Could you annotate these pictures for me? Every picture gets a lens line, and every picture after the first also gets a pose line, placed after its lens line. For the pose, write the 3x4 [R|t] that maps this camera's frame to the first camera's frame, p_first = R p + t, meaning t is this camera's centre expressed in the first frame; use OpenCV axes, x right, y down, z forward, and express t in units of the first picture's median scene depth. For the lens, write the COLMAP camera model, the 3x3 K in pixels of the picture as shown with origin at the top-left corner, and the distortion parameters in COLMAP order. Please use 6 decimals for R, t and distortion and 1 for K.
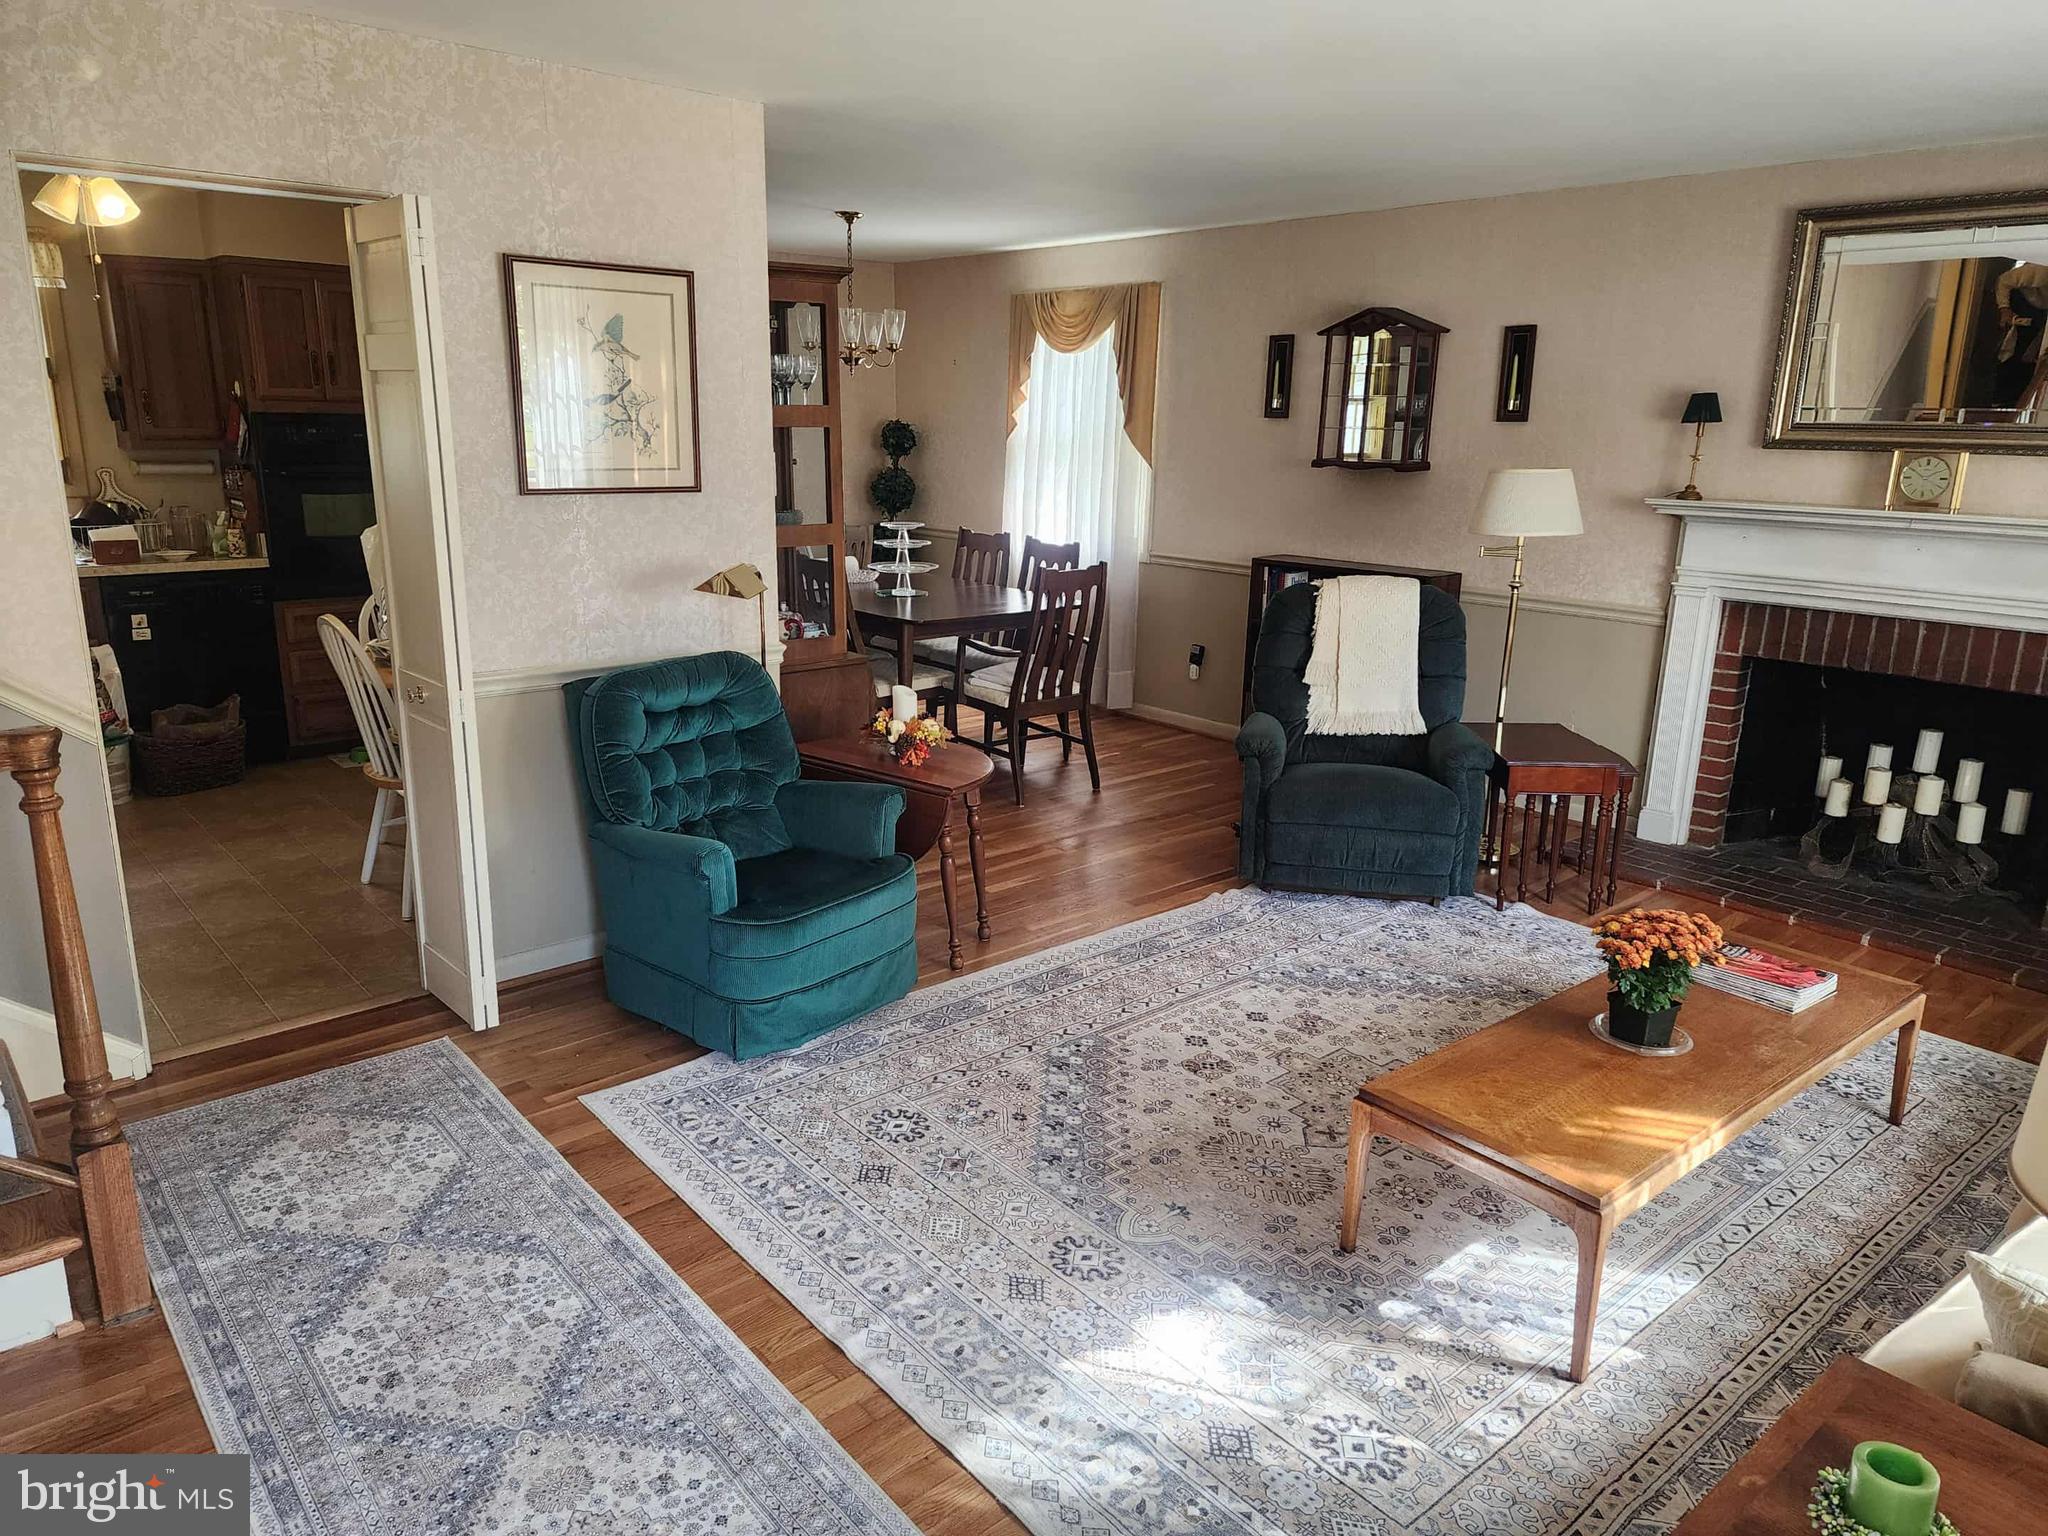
lens RADIAL K [[1379.5, 0, 1027.9], [0, 1379.5, 772.2], [0, 0, 1]] dist [0.009999, 0.001552]
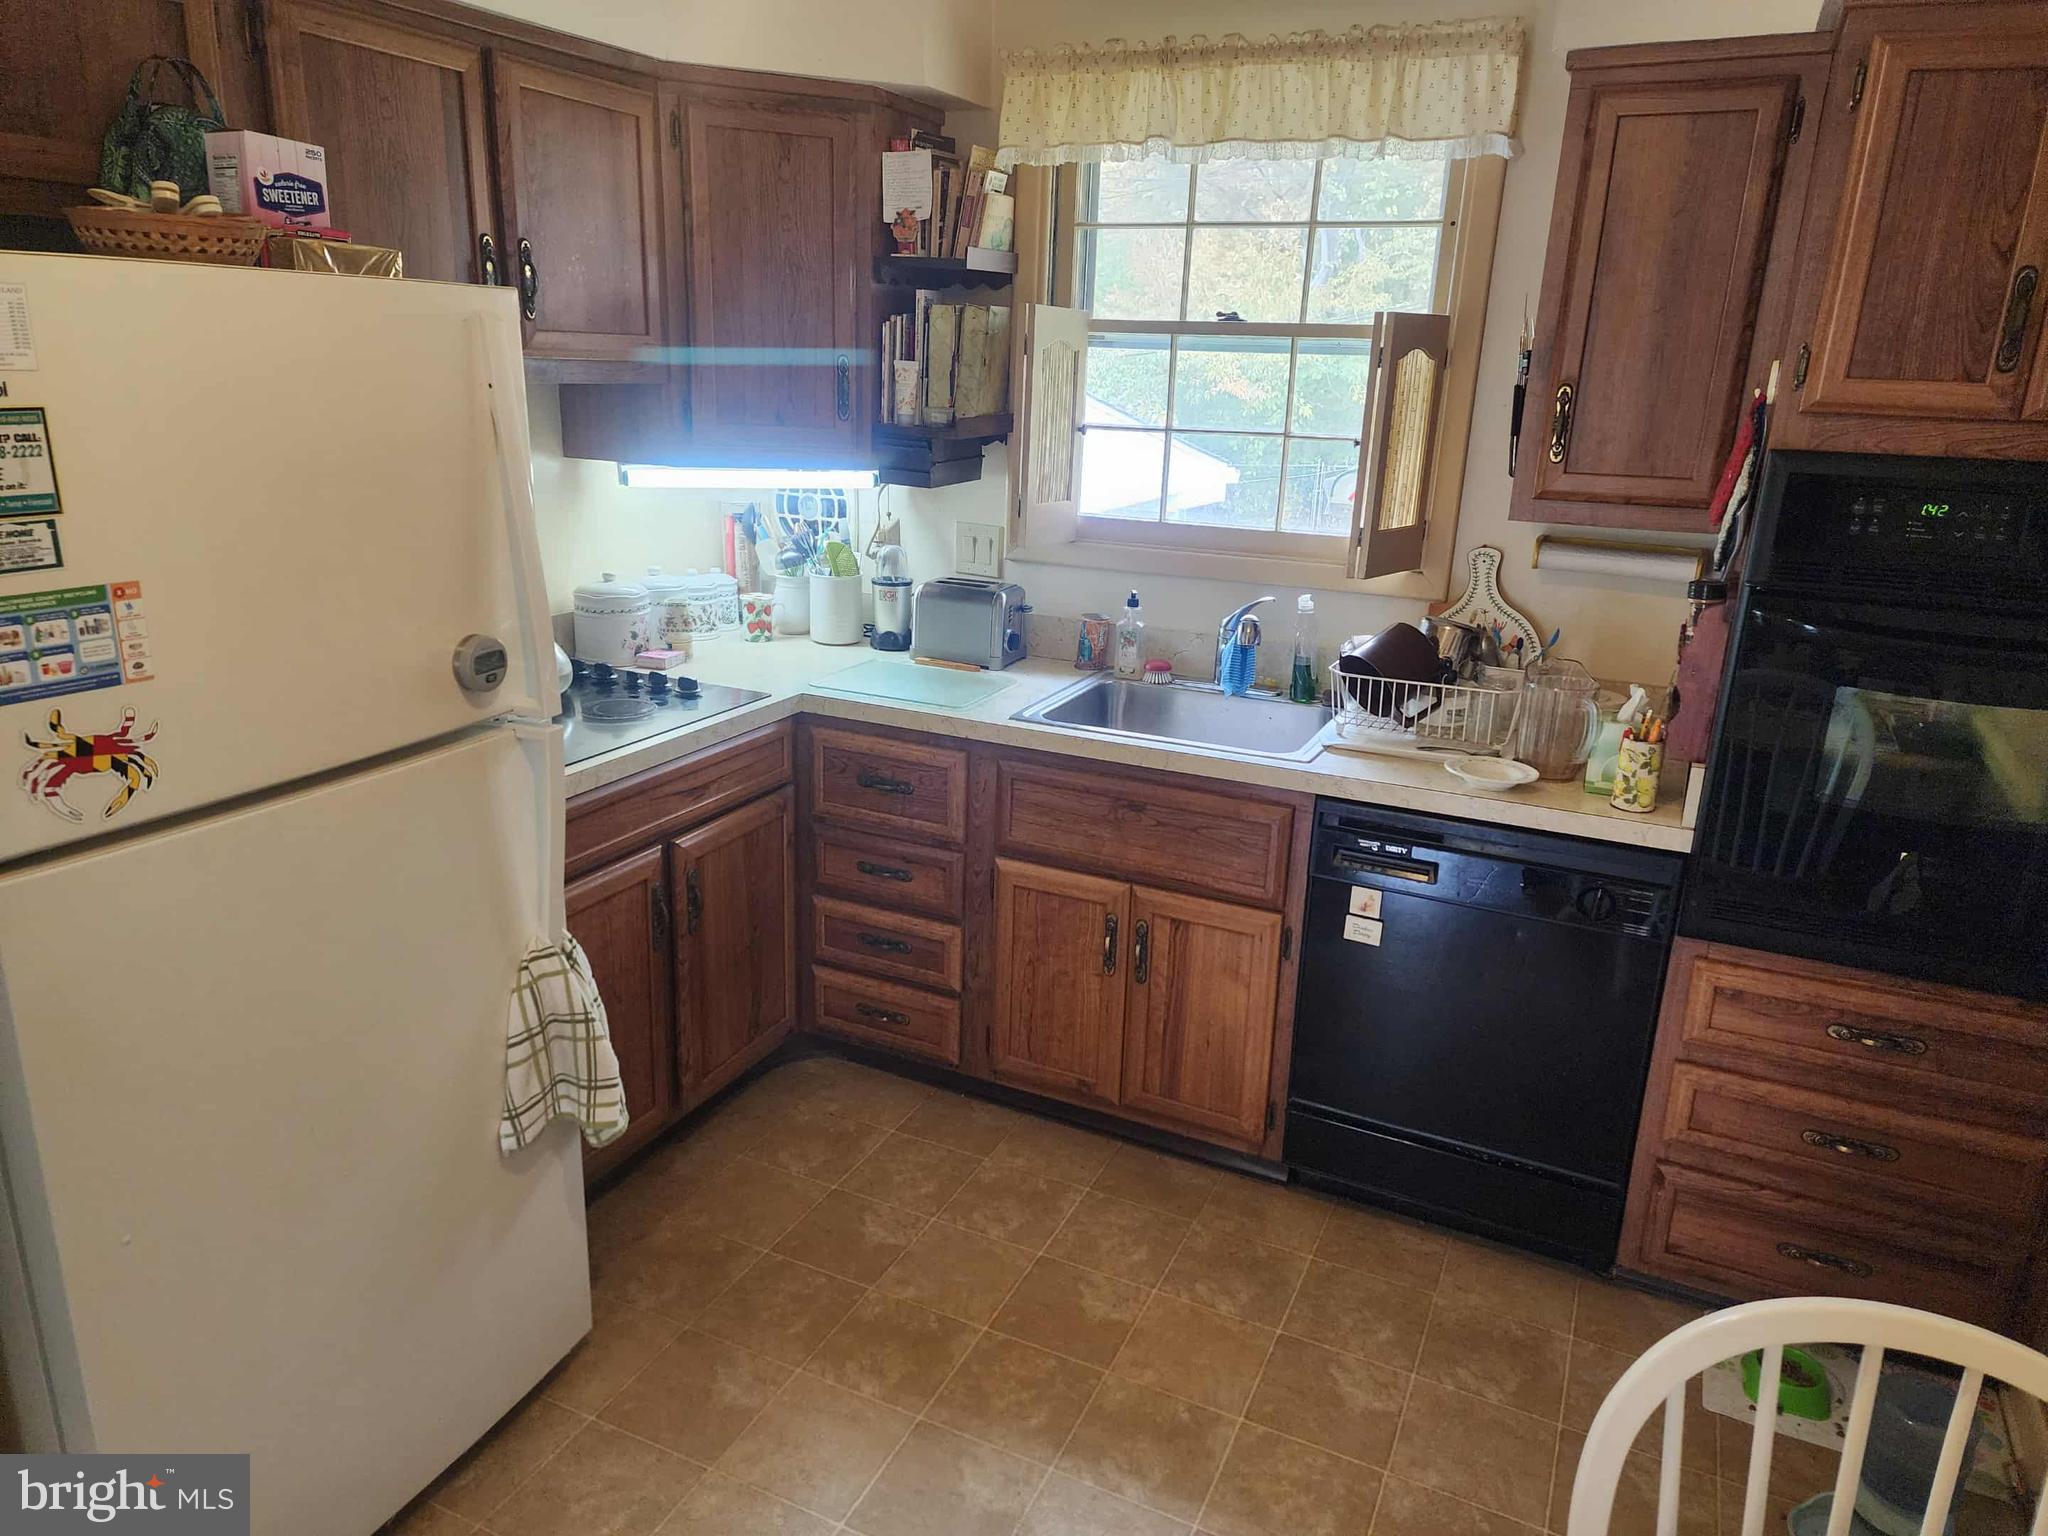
lens RADIAL K [[1379.5, 0, 1023.8], [0, 1379.5, 773.8], [0, 0, 1]] dist [0.009999, 0.001552]
pose [[0.398270, 0.265066, -0.878135, -0.296286], [-0.261380, 0.950442, 0.168346, -0.186293], [0.879239, 0.162480, 0.447816, 0.671986]]
